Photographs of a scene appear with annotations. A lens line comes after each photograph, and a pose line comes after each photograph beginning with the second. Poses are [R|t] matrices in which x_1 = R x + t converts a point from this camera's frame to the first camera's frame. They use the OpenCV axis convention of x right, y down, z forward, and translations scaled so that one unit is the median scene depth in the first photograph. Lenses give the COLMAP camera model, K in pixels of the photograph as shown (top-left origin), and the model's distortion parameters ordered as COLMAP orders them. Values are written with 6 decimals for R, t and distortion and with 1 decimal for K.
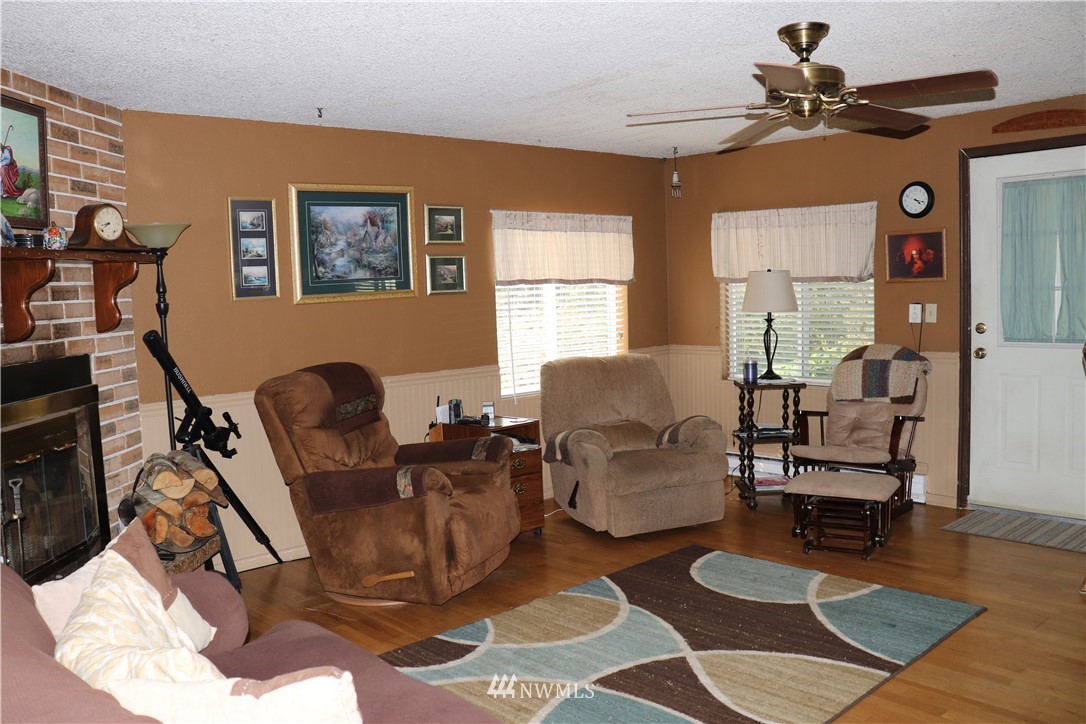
lens RADIAL K [[897.1, 0, 534.4], [0, 897.1, 357.0], [0, 0, 1]] dist [-0.173721, 0.161165]
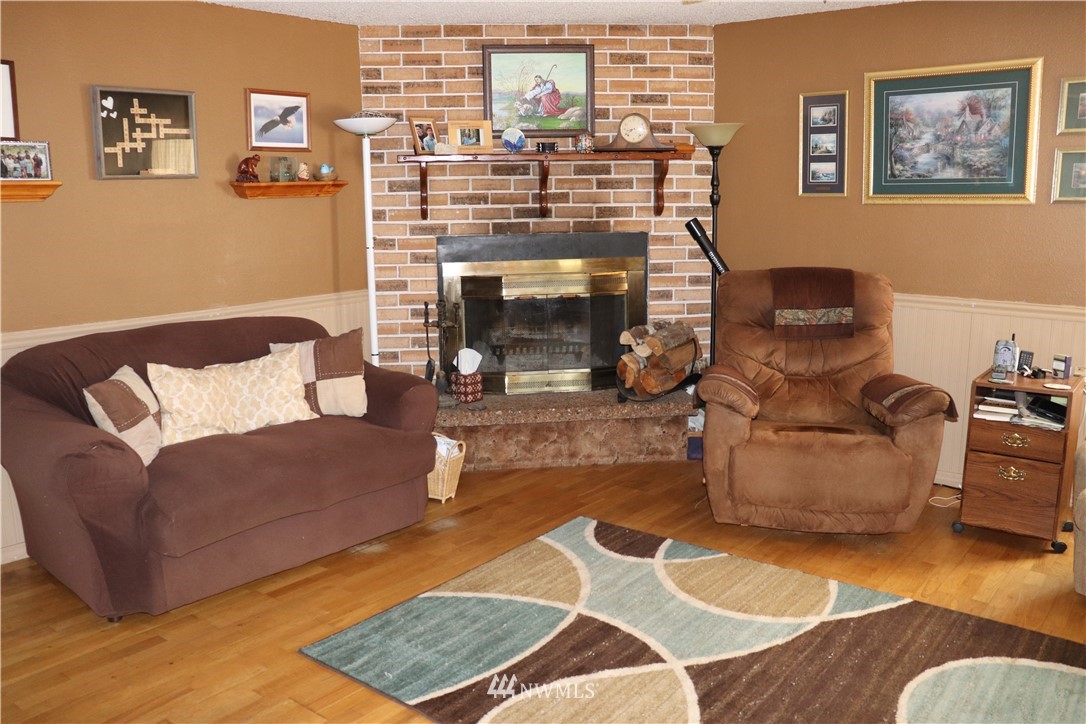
lens RADIAL K [[897.1, 0, 534.4], [0, 897.1, 357.0], [0, 0, 1]] dist [-0.173721, 0.161165]
pose [[0.157076, 0.214797, -0.963945, 0.625298], [-0.075541, 0.975815, 0.205133, -0.066759], [0.984693, 0.040596, 0.169503, 0.519208]]
